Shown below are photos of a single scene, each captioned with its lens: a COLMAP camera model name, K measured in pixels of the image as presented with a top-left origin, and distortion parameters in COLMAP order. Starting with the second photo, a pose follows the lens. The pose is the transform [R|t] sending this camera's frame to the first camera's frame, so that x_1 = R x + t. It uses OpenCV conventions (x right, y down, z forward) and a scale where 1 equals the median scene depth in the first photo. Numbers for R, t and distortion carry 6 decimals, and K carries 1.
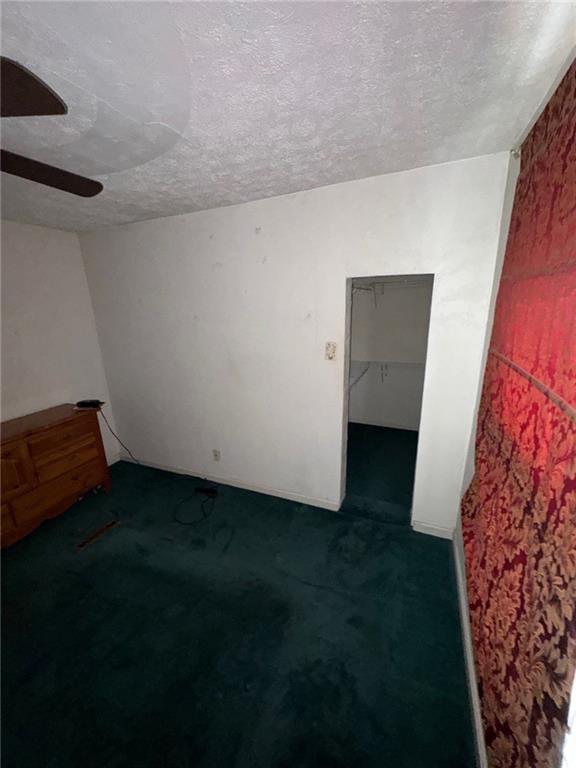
lens RADIAL K [[302.7, 0, 288.0], [0, 302.7, 384.7], [0, 0, 1]] dist [-0.004286, 0.000821]
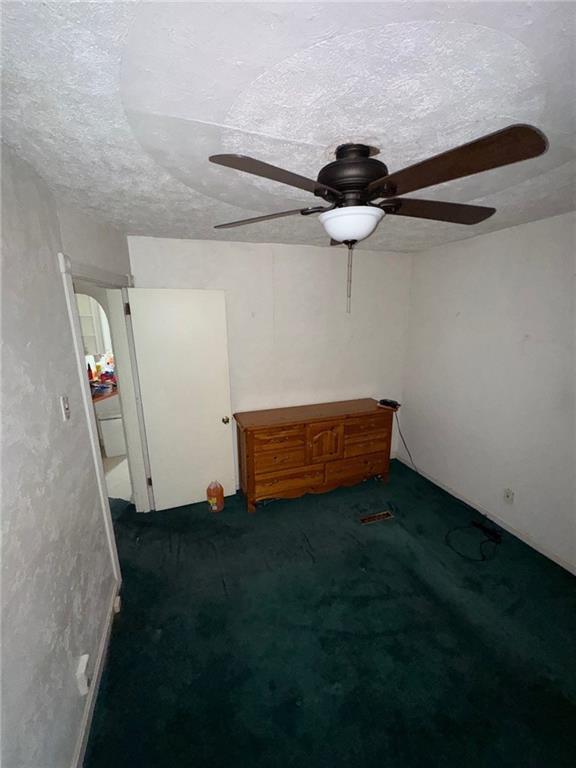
lens RADIAL K [[302.7, 0, 286.5], [0, 302.7, 384.6], [0, 0, 1]] dist [-0.004286, 0.000821]
pose [[0.663128, 0.184413, -0.725433, -0.103182], [-0.200229, 0.977559, 0.065474, -0.003127], [0.721228, 0.101835, 0.685171, -0.065353]]
